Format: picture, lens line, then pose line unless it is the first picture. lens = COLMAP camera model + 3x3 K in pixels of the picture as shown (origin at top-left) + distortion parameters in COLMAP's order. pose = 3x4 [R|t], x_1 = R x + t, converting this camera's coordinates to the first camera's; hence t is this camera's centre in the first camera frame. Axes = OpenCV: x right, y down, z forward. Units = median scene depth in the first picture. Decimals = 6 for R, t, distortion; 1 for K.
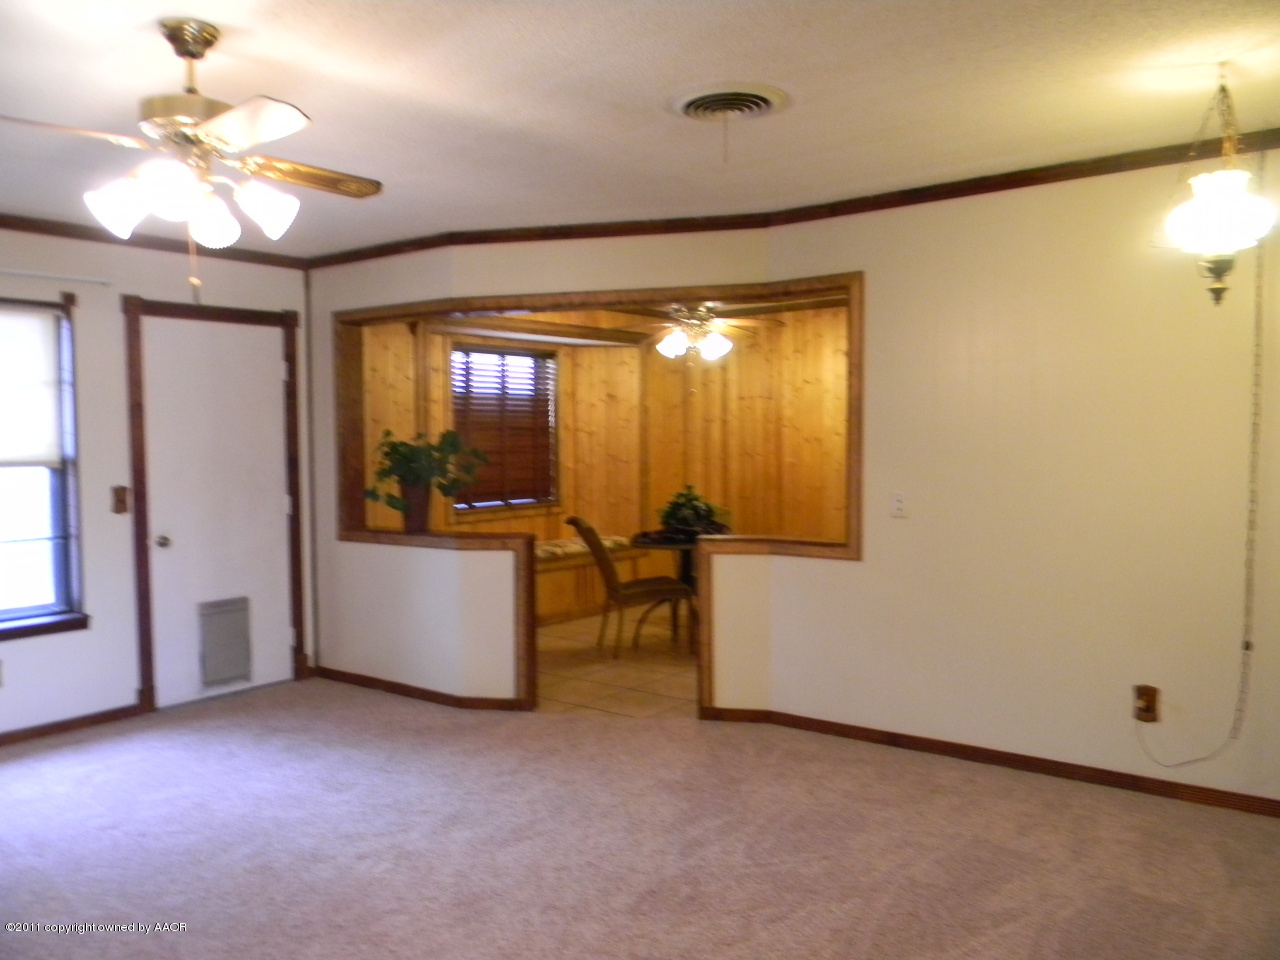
lens RADIAL K [[1020.7, 0, 635.6], [0, 1020.7, 478.7], [0, 0, 1]] dist [0.021888, -0.038975]
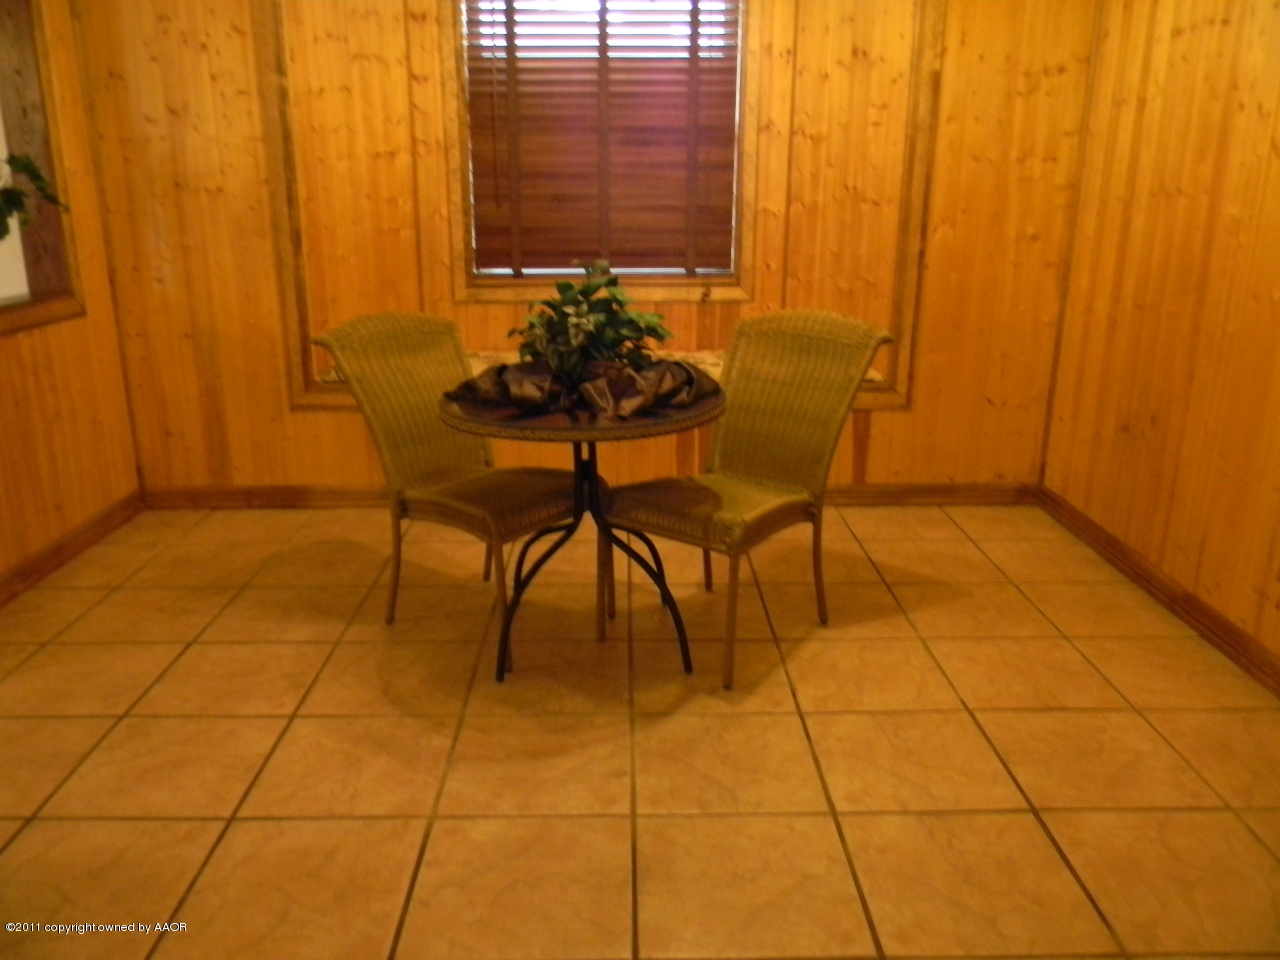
lens RADIAL K [[1020.7, 0, 635.6], [0, 1020.7, 478.7], [0, 0, 1]] dist [0.021888, -0.038975]
pose [[0.619284, 0.232776, -0.749868, 0.302016], [-0.038517, 0.962900, 0.267096, -0.015736], [0.784222, -0.136526, 0.605274, 0.620597]]
